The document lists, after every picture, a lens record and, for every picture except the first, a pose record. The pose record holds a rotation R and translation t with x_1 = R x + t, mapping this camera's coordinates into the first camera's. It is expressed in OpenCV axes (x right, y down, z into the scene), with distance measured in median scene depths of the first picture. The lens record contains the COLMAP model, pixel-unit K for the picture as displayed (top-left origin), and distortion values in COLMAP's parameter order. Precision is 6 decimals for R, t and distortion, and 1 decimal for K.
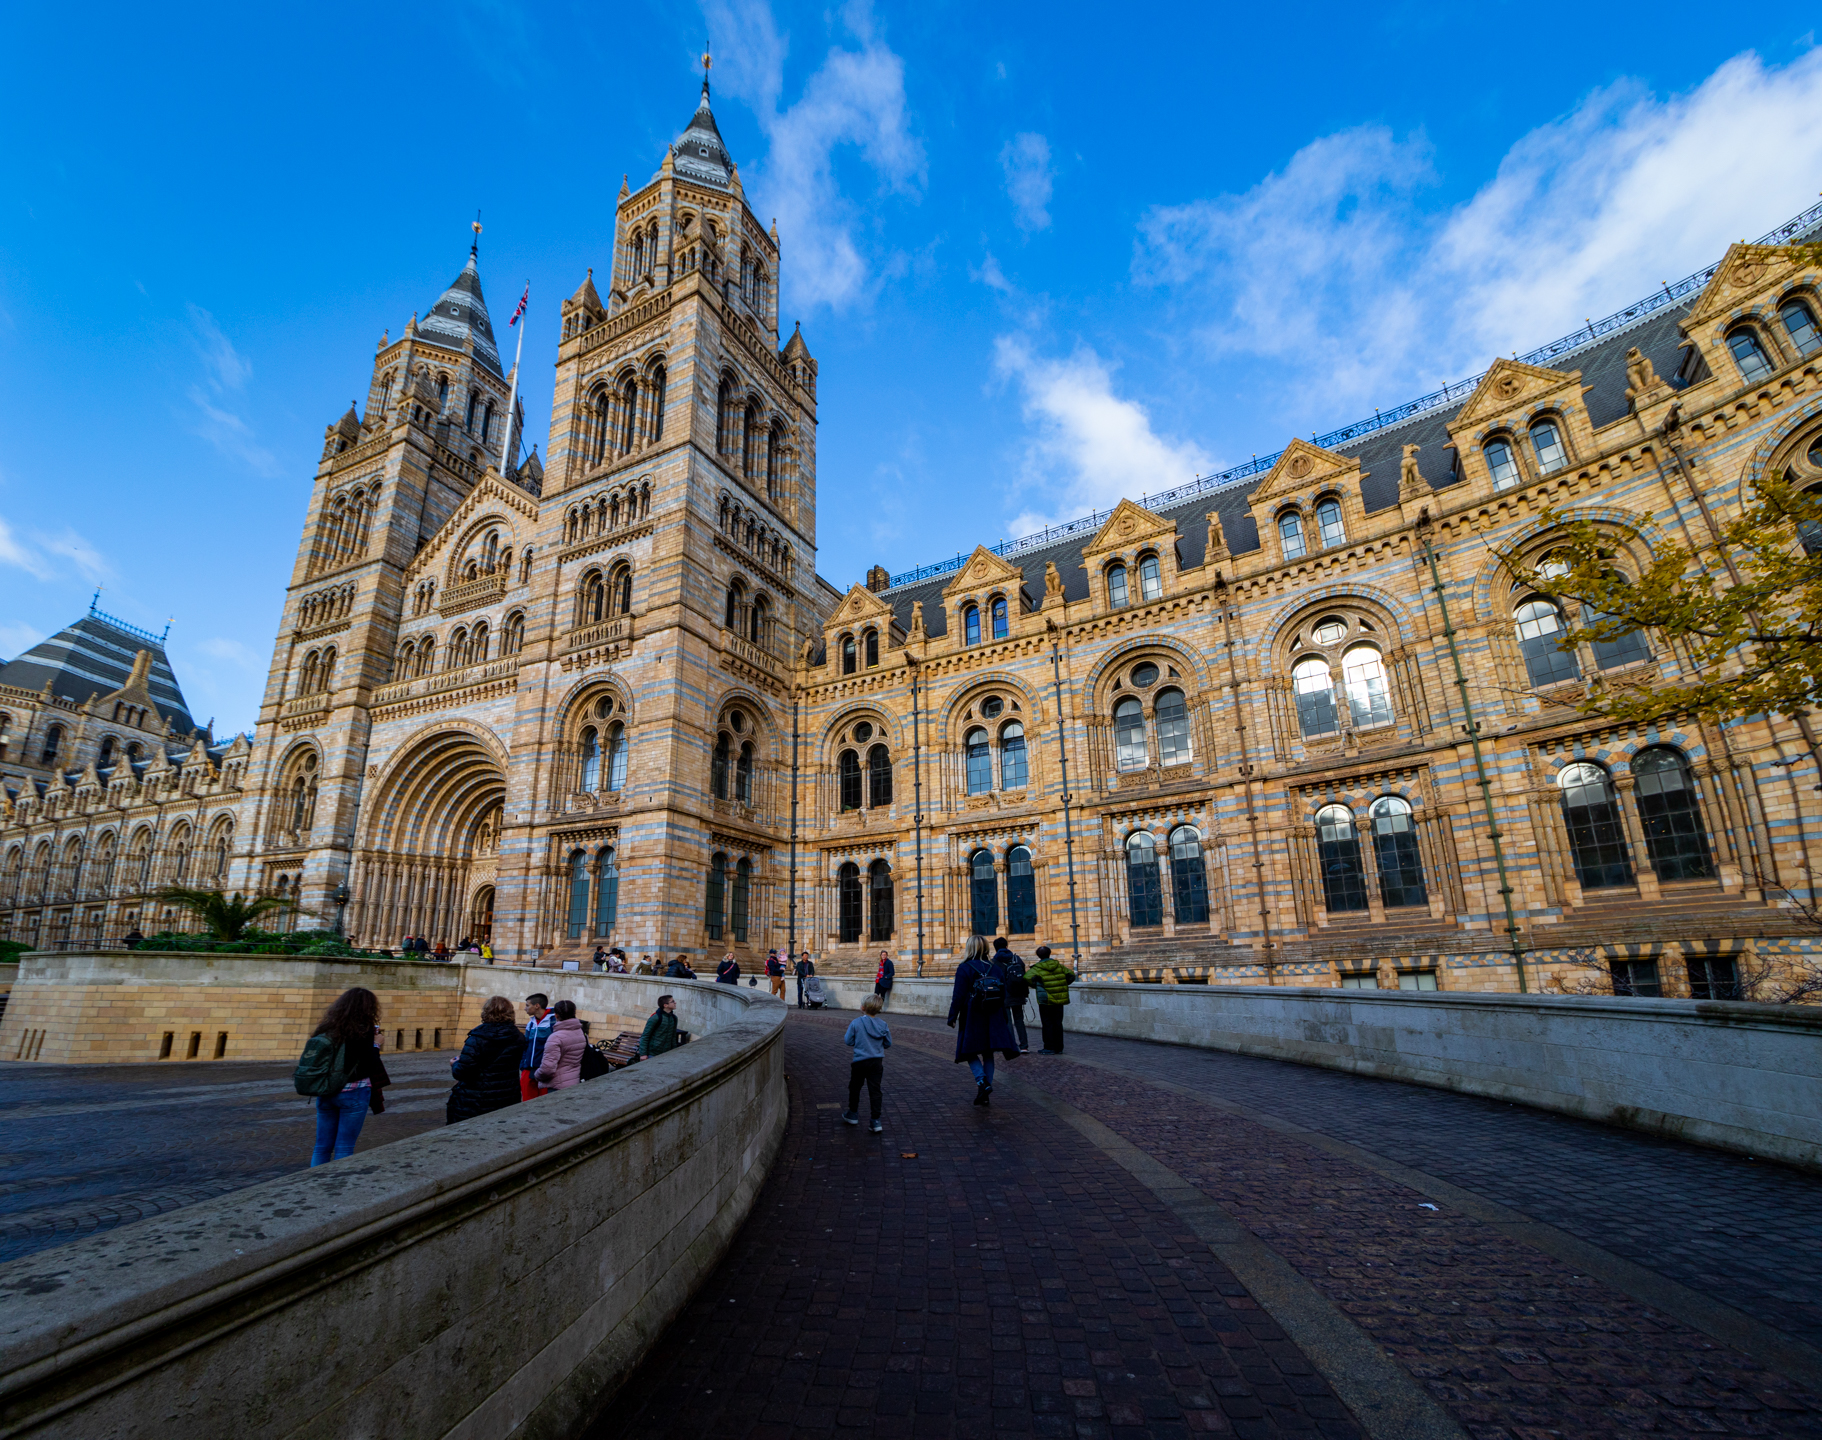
lens RADIAL K [[875.8, 0, 911.0], [0, 875.8, 720.0], [0, 0, 1]] dist [-0.021694, -0.000071]
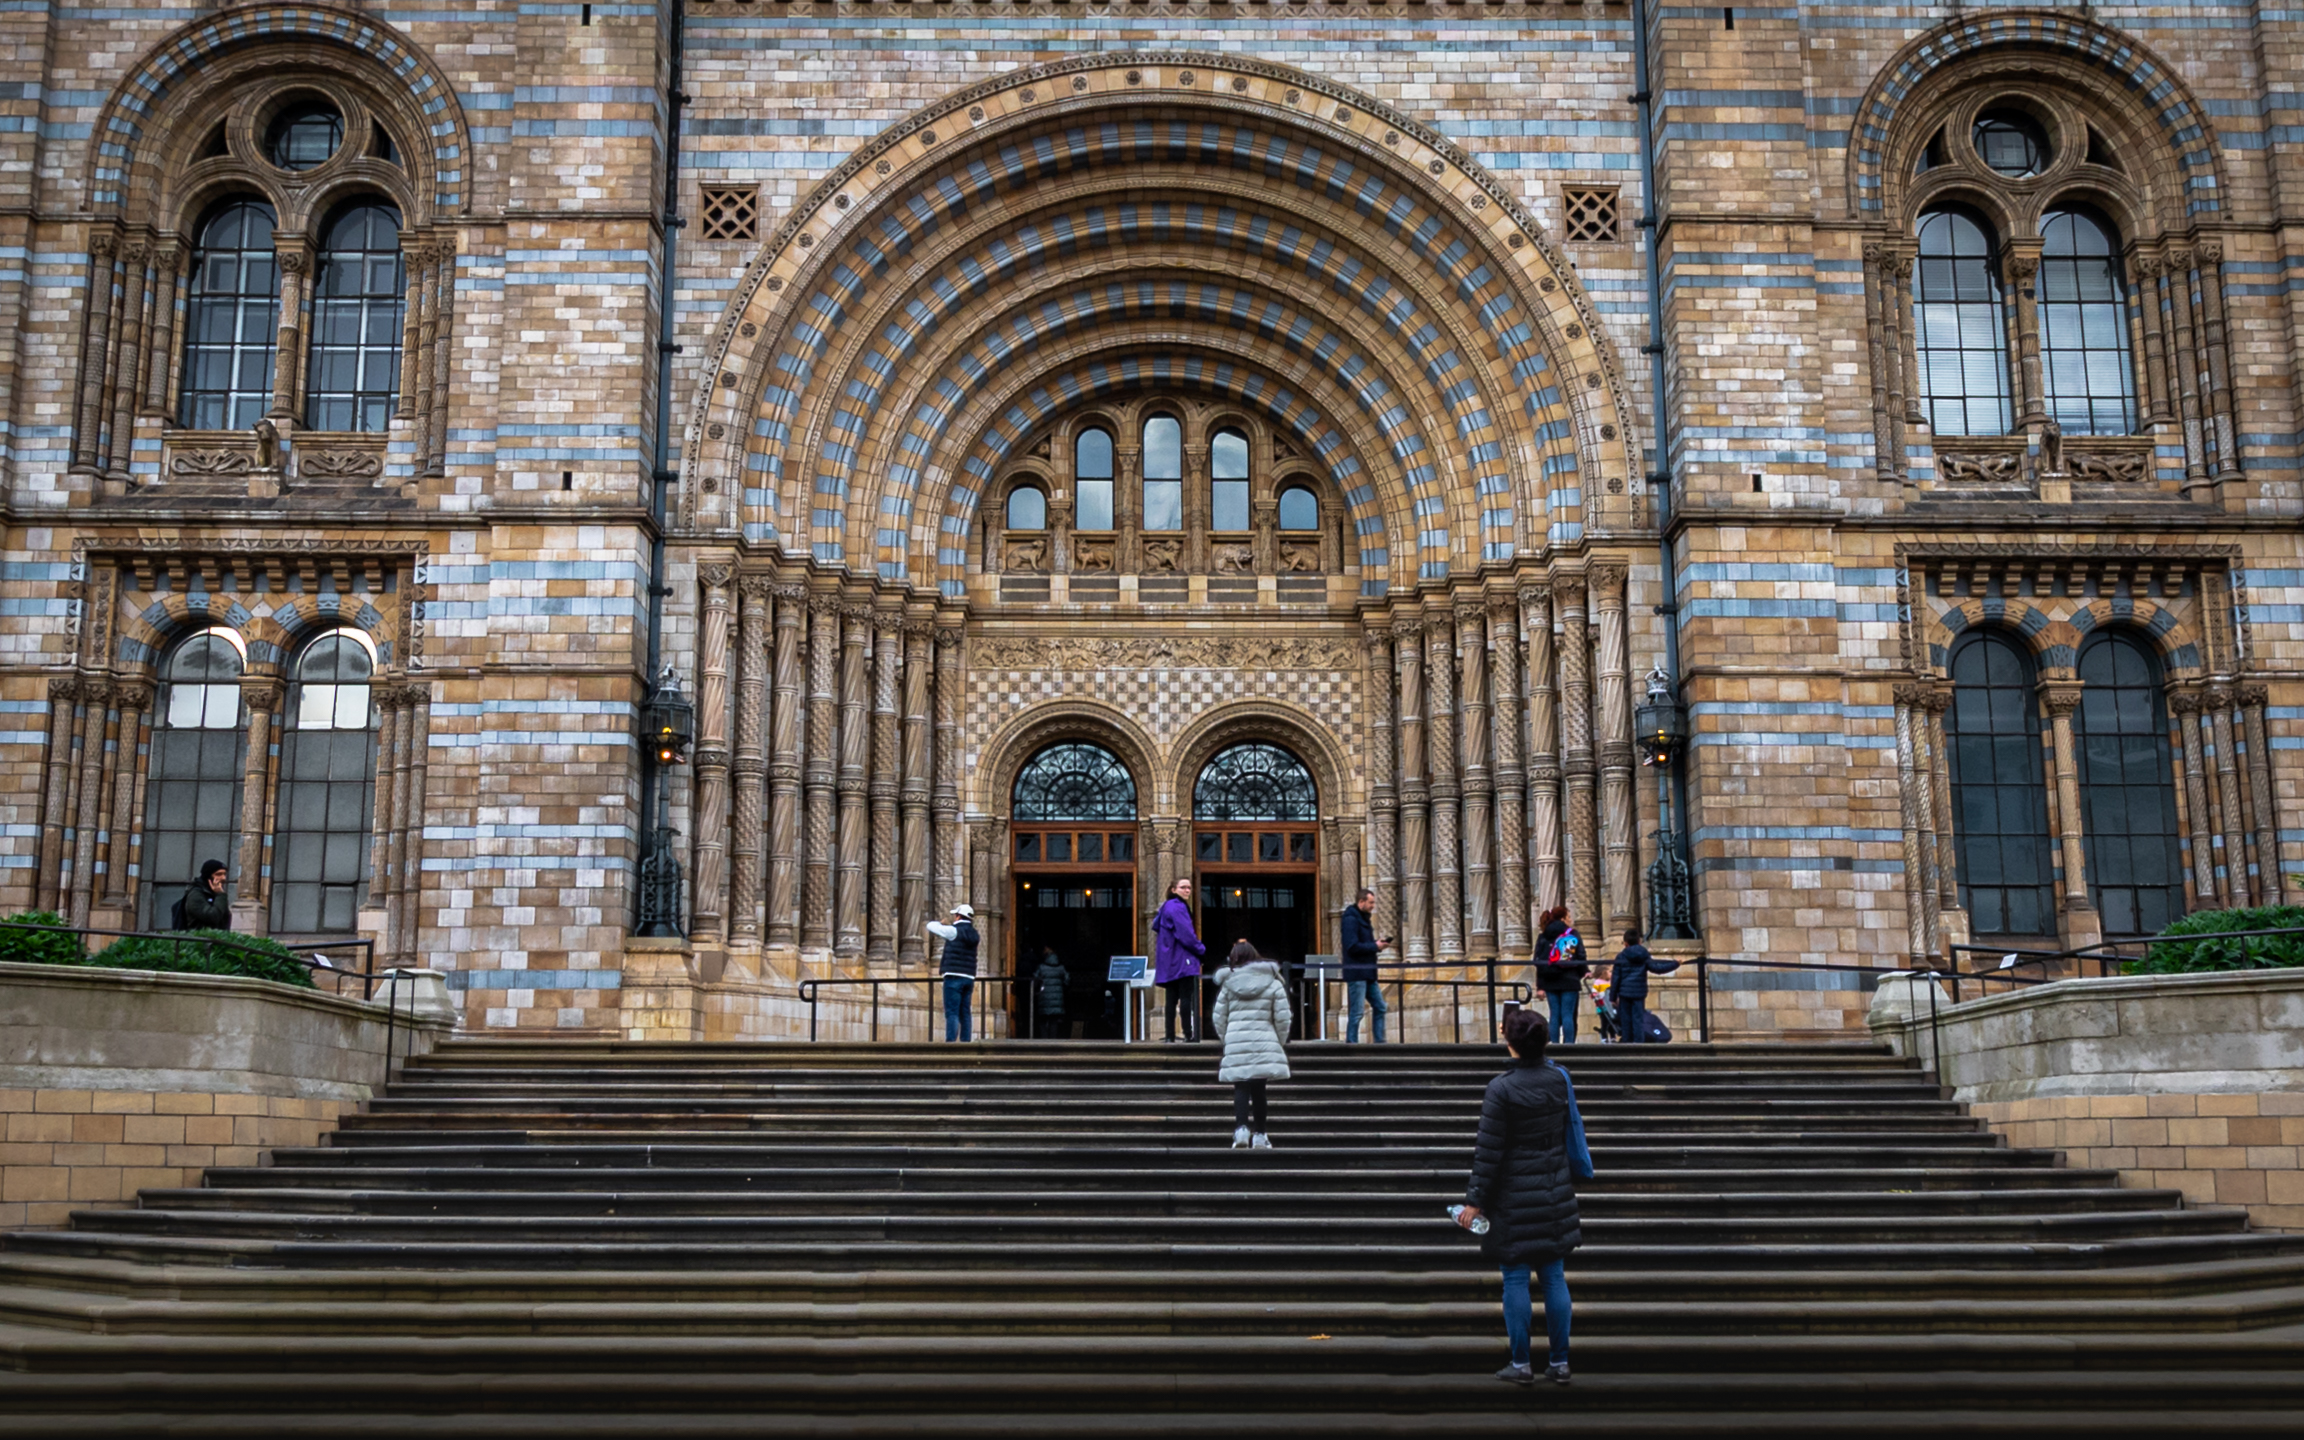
lens RADIAL K [[2381.1, 0, 1152.0], [0, 2381.1, 720.0], [0, 0, 1]] dist [-0.004570, -0.002005]
pose [[0.902557, 0.077623, 0.423515, -0.786202], [-0.133210, 0.985698, 0.103222, 0.113456], [-0.409446, -0.149580, 0.899989, 0.354924]]
